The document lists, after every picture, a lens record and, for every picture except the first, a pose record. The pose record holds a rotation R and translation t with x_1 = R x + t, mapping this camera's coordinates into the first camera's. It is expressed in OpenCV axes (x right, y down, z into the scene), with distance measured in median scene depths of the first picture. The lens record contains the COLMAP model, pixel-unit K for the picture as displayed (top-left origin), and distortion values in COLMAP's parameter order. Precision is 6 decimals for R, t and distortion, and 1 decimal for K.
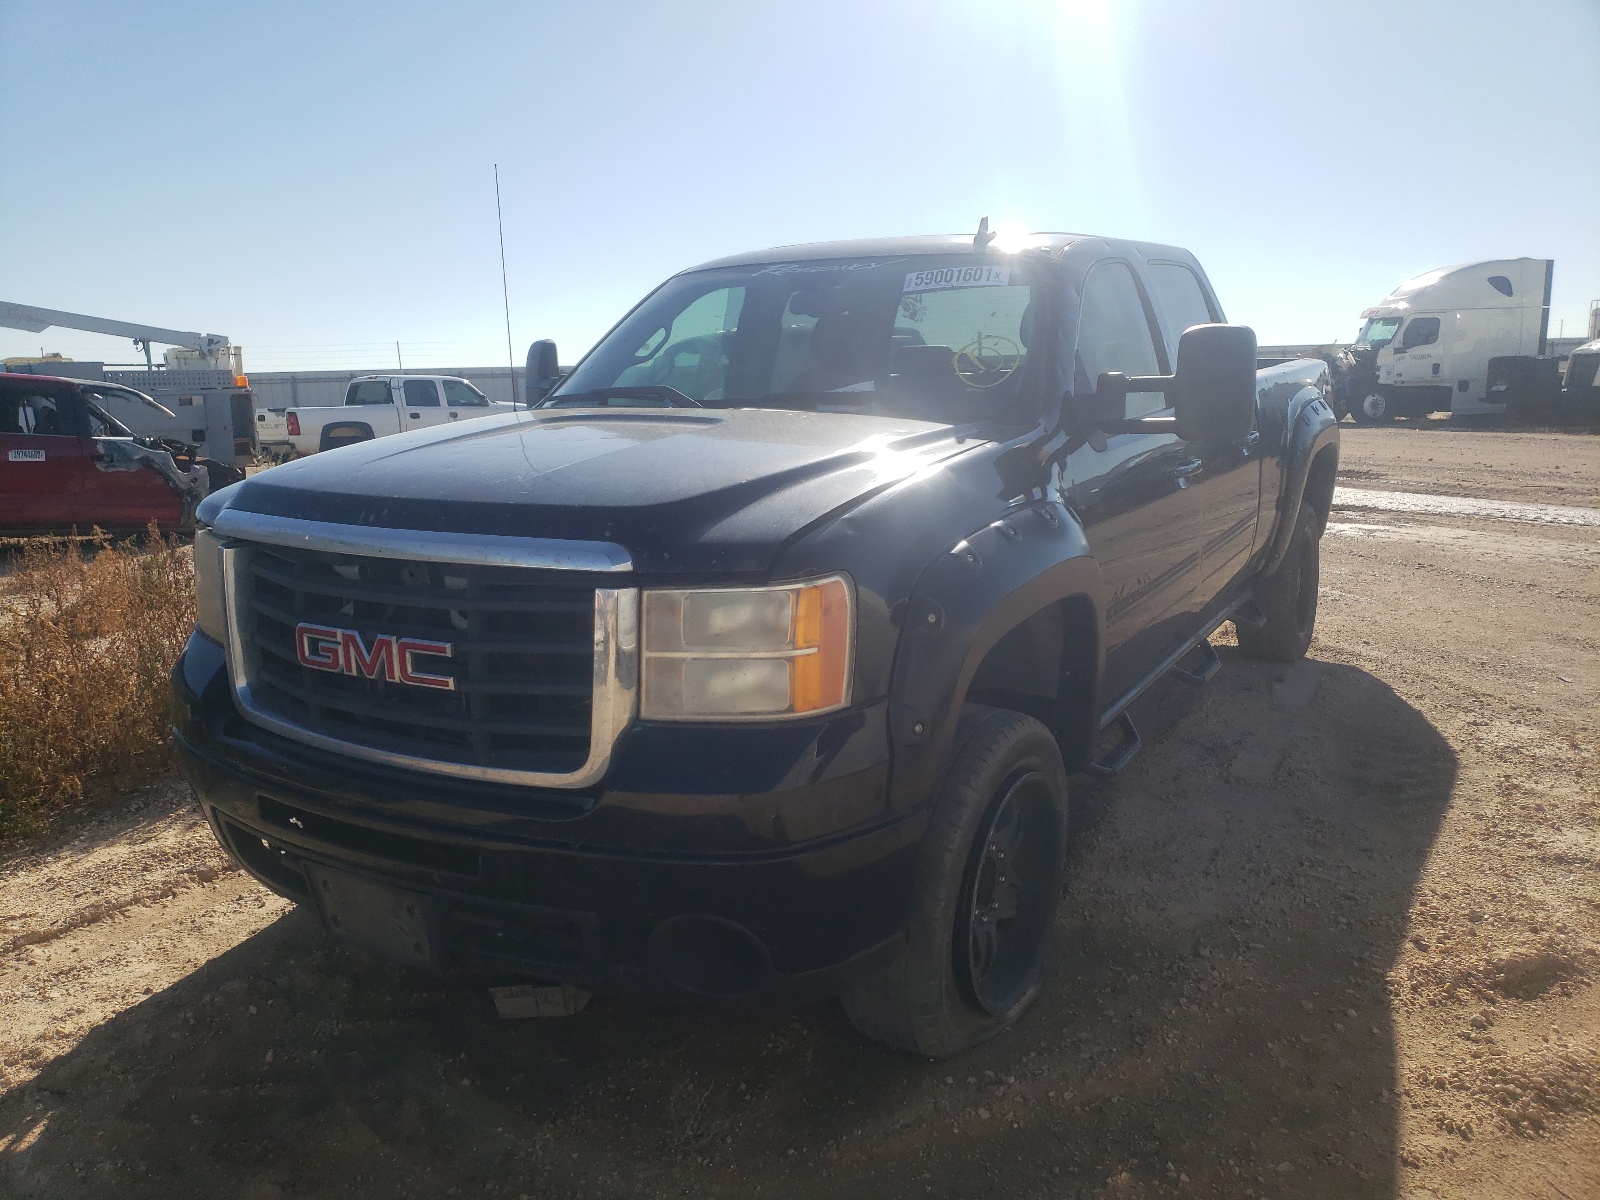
lens RADIAL K [[1202.5, 0, 804.4], [0, 1202.5, 595.1], [0, 0, 1]] dist [0.007712, 0.005476]
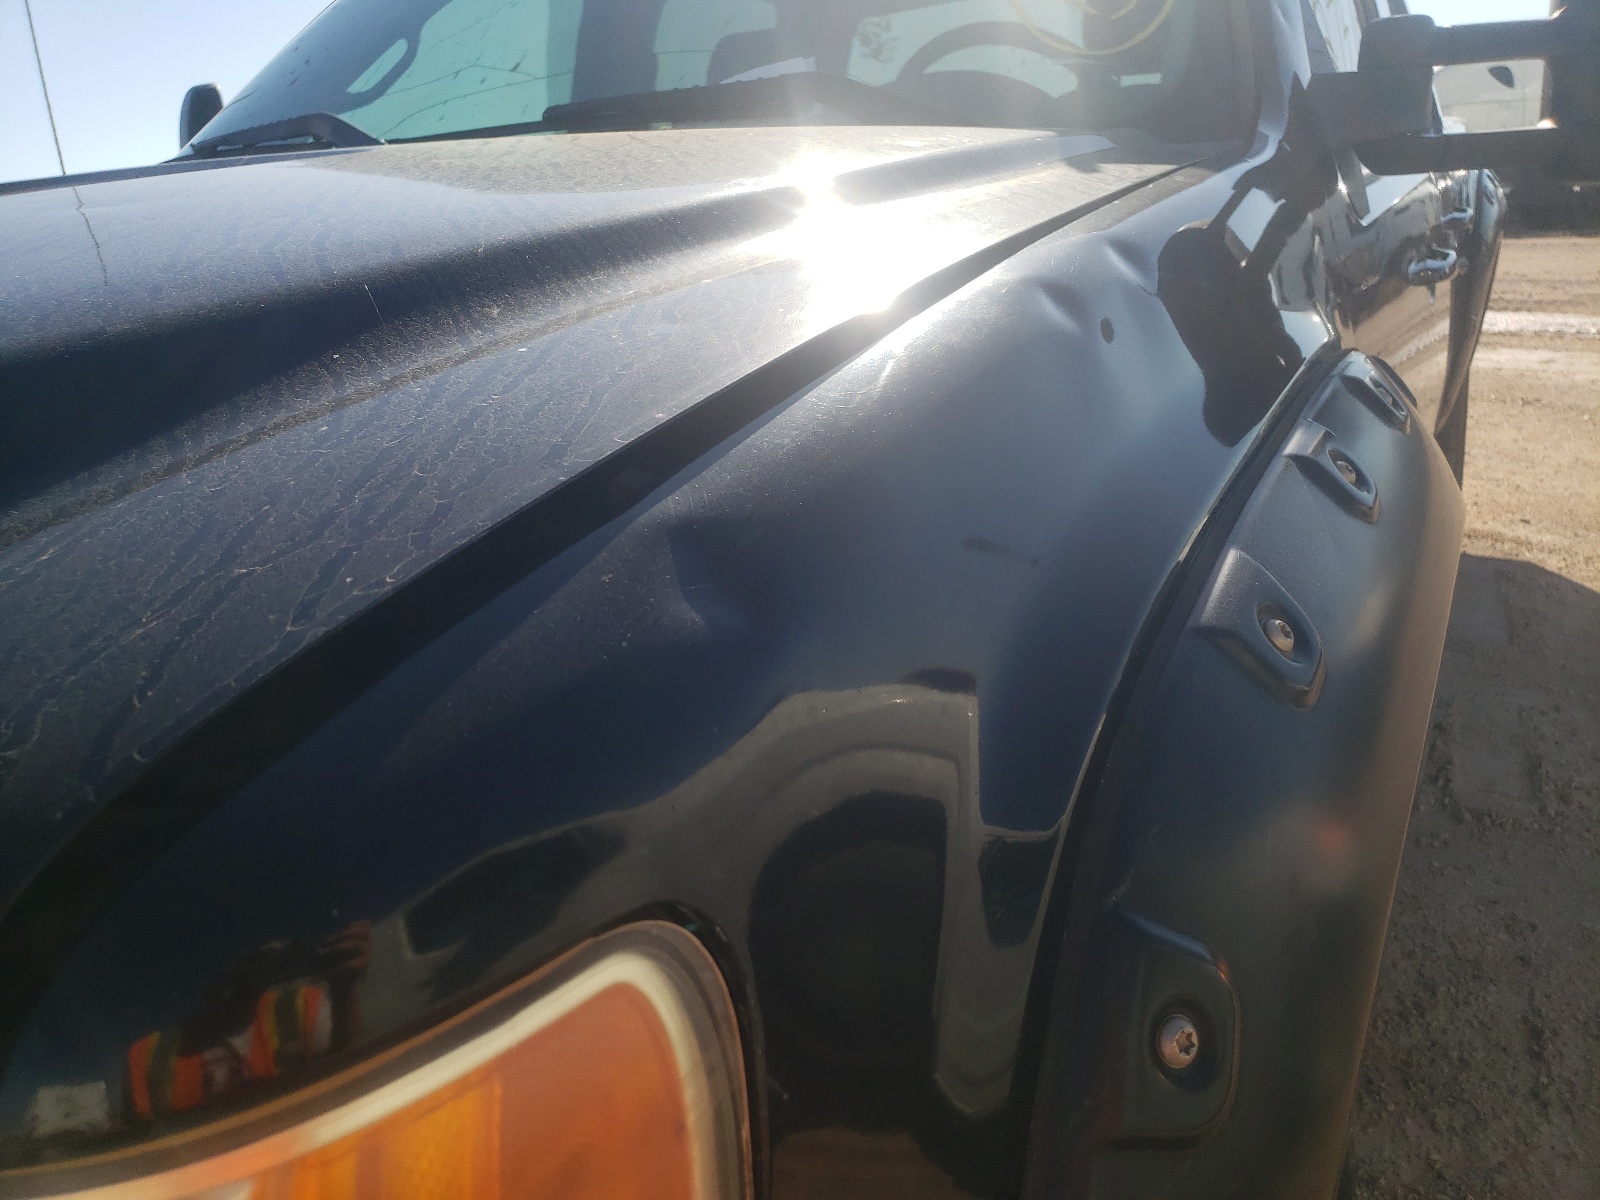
lens RADIAL K [[1202.5, 0, 797.0], [0, 1202.5, 604.3], [0, 0, 1]] dist [0.007712, 0.005476]
pose [[0.998304, -0.054490, 0.020473, 0.017122], [0.051420, 0.990369, 0.128553, -0.025776], [-0.027281, -0.127282, 0.991491, 0.292816]]
